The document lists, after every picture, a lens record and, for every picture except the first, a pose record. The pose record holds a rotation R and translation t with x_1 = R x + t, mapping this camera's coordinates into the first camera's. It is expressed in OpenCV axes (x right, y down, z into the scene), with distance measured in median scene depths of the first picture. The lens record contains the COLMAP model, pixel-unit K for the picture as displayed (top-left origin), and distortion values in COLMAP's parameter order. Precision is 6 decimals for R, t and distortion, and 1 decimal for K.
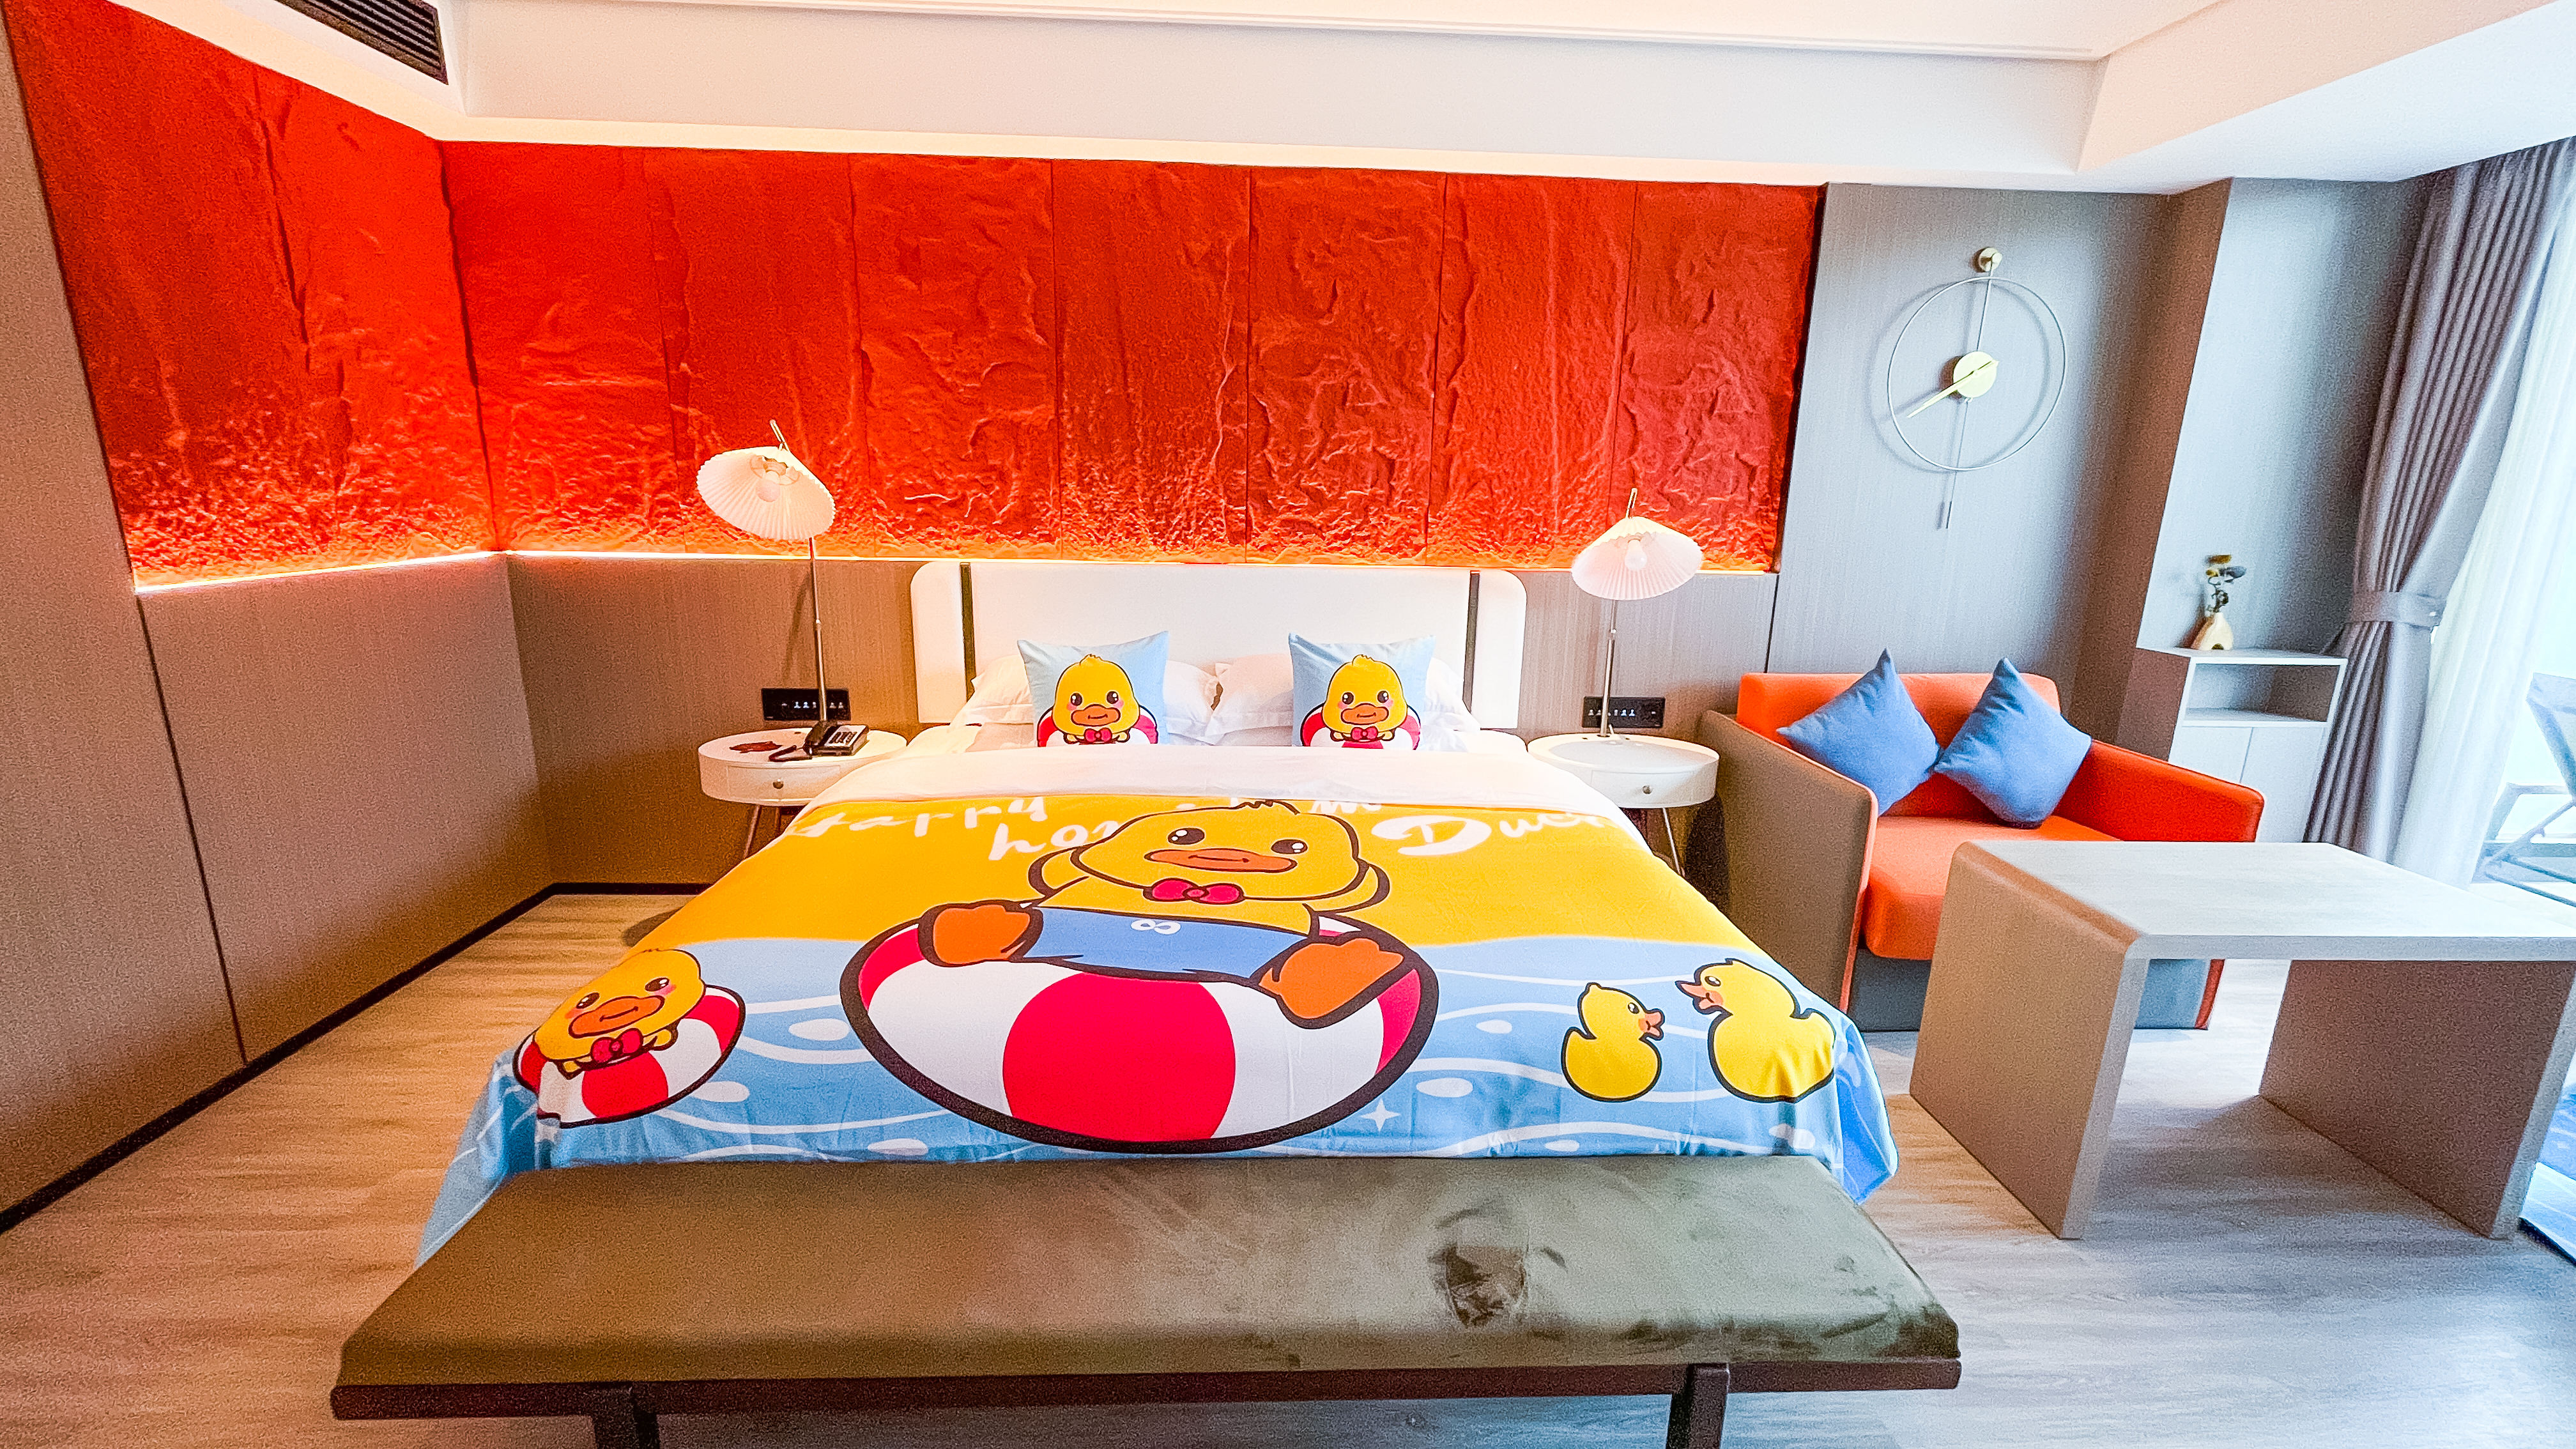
lens RADIAL K [[1049.2, 0, 1278.2], [0, 1049.2, 725.5], [0, 0, 1]] dist [-0.001674, -0.000832]
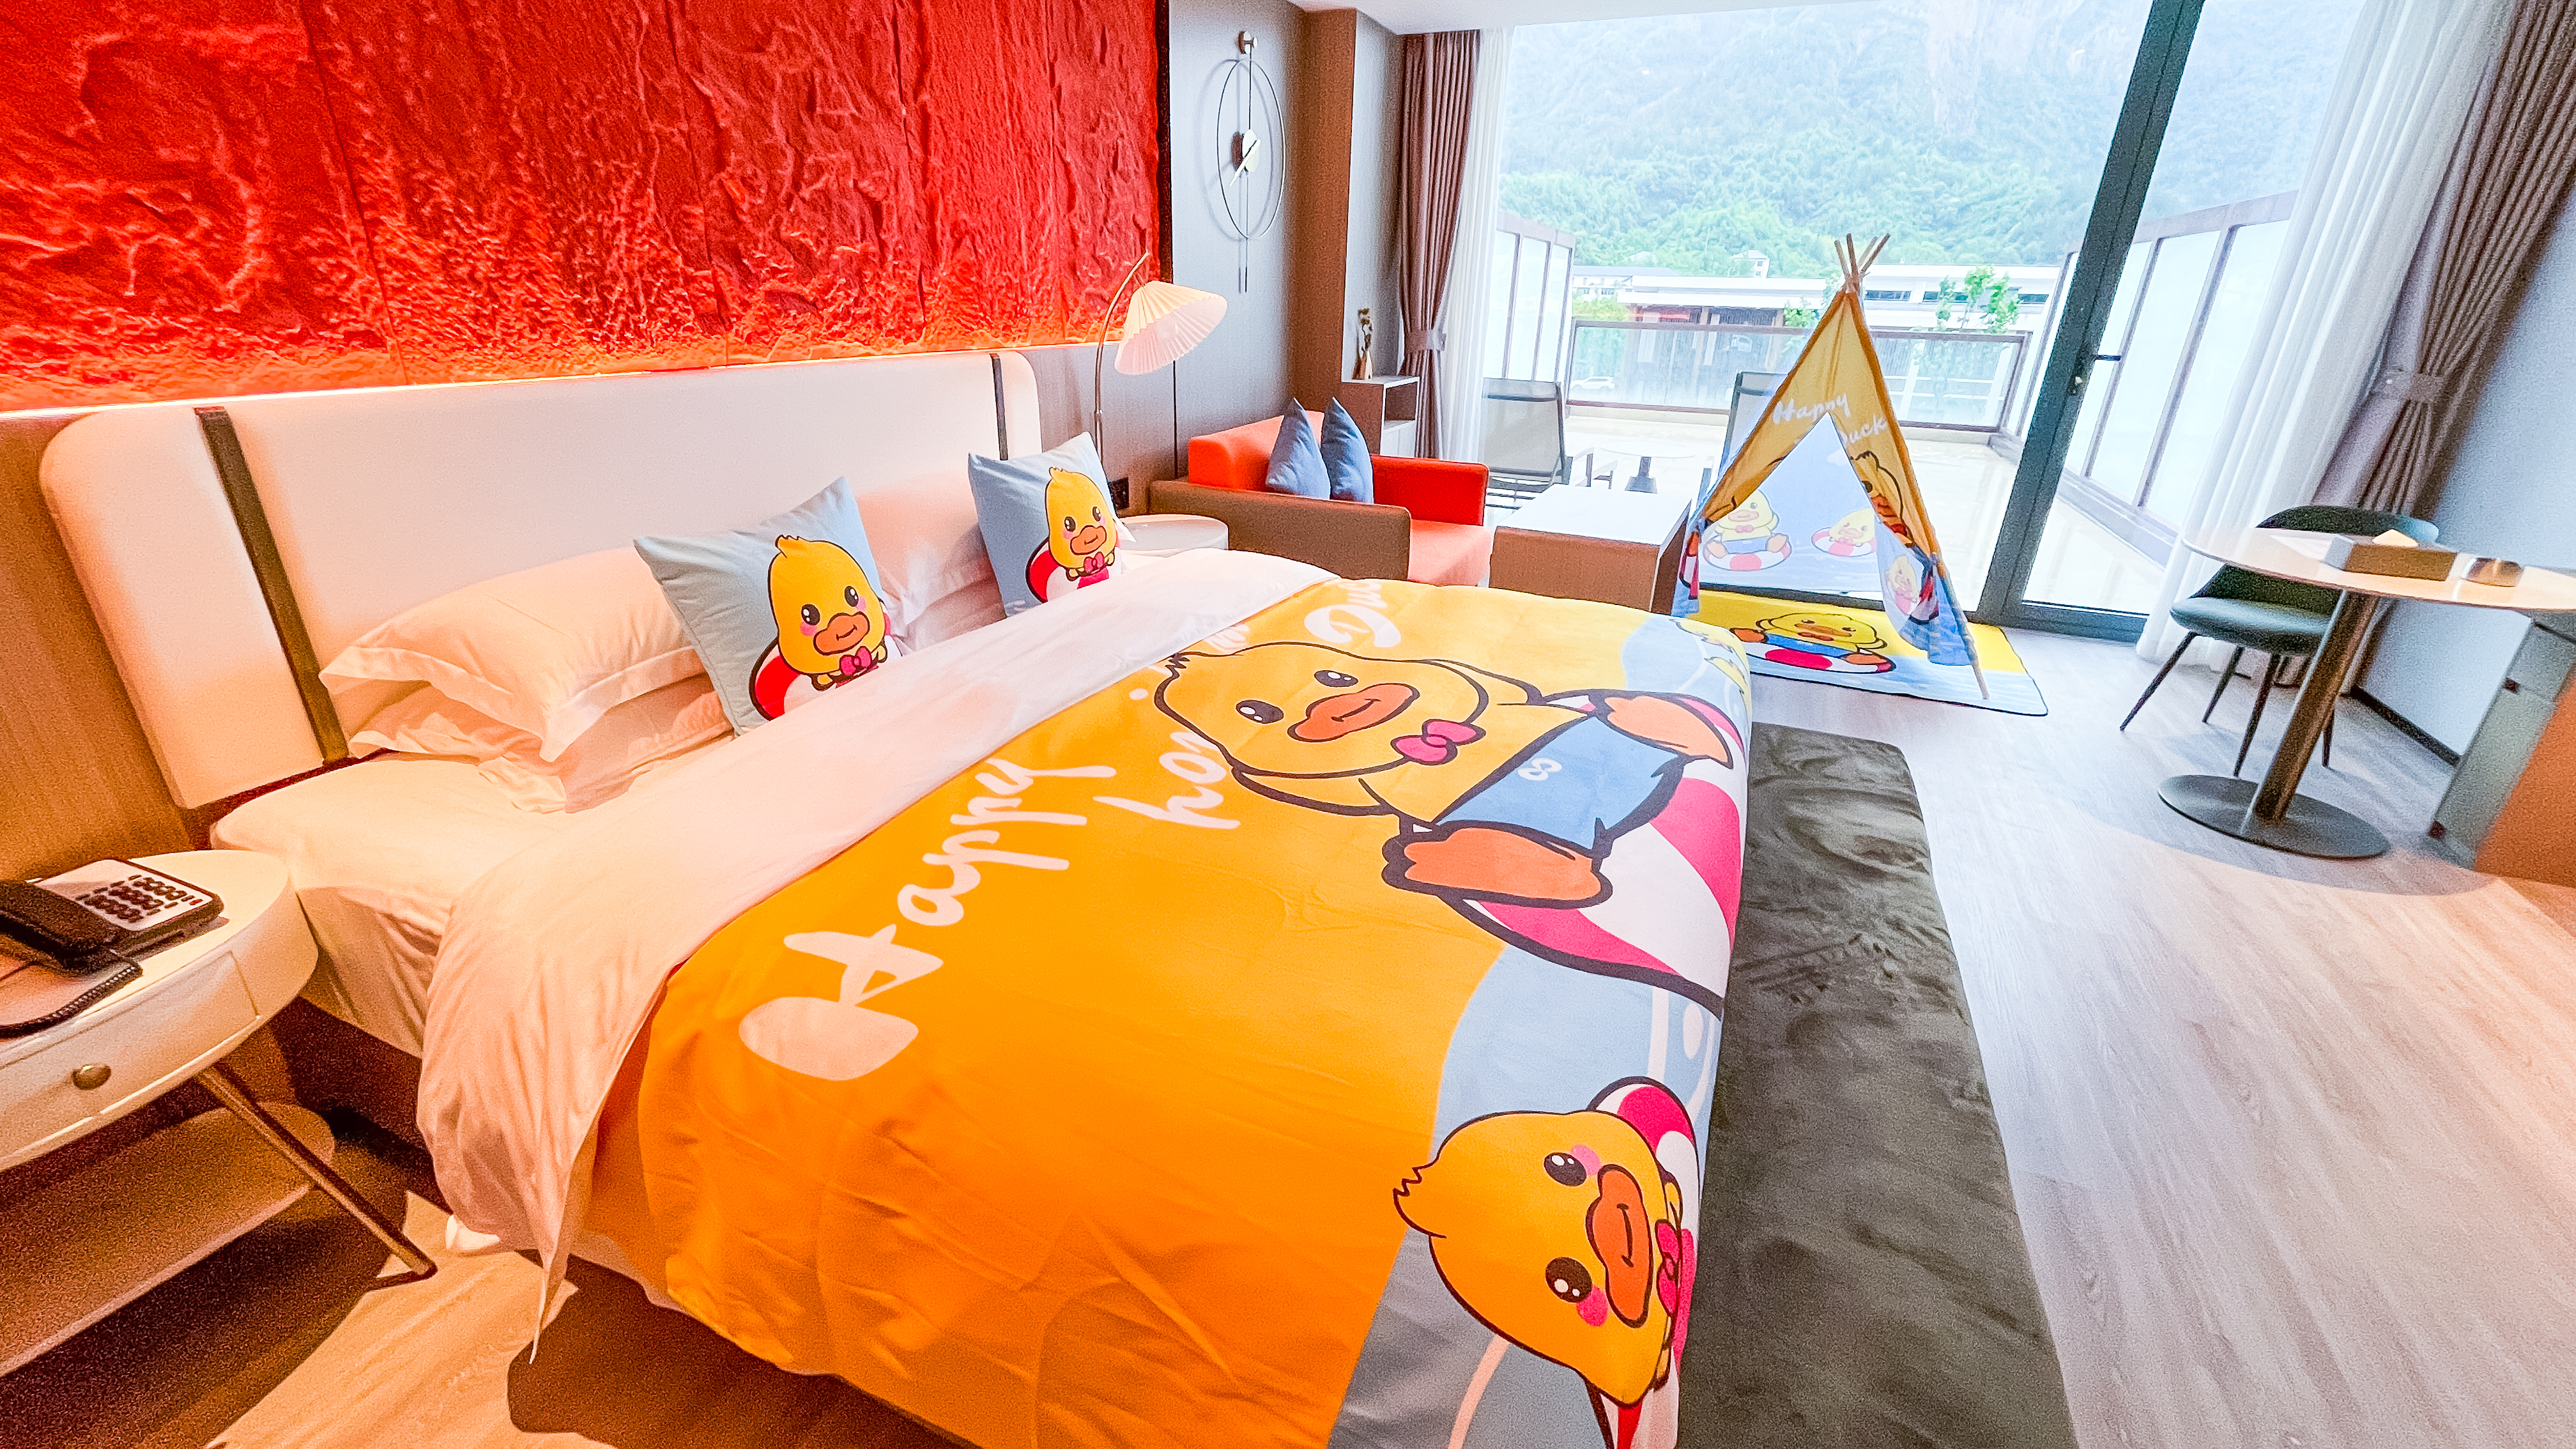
lens RADIAL K [[1049.2, 0, 1279.1], [0, 1049.2, 726.4], [0, 0, 1]] dist [-0.001674, -0.000832]
pose [[0.438998, -0.355319, 0.825245, -0.502375], [0.189768, 0.934429, 0.301381, -0.080509], [-0.878219, 0.024300, 0.477640, 0.420660]]
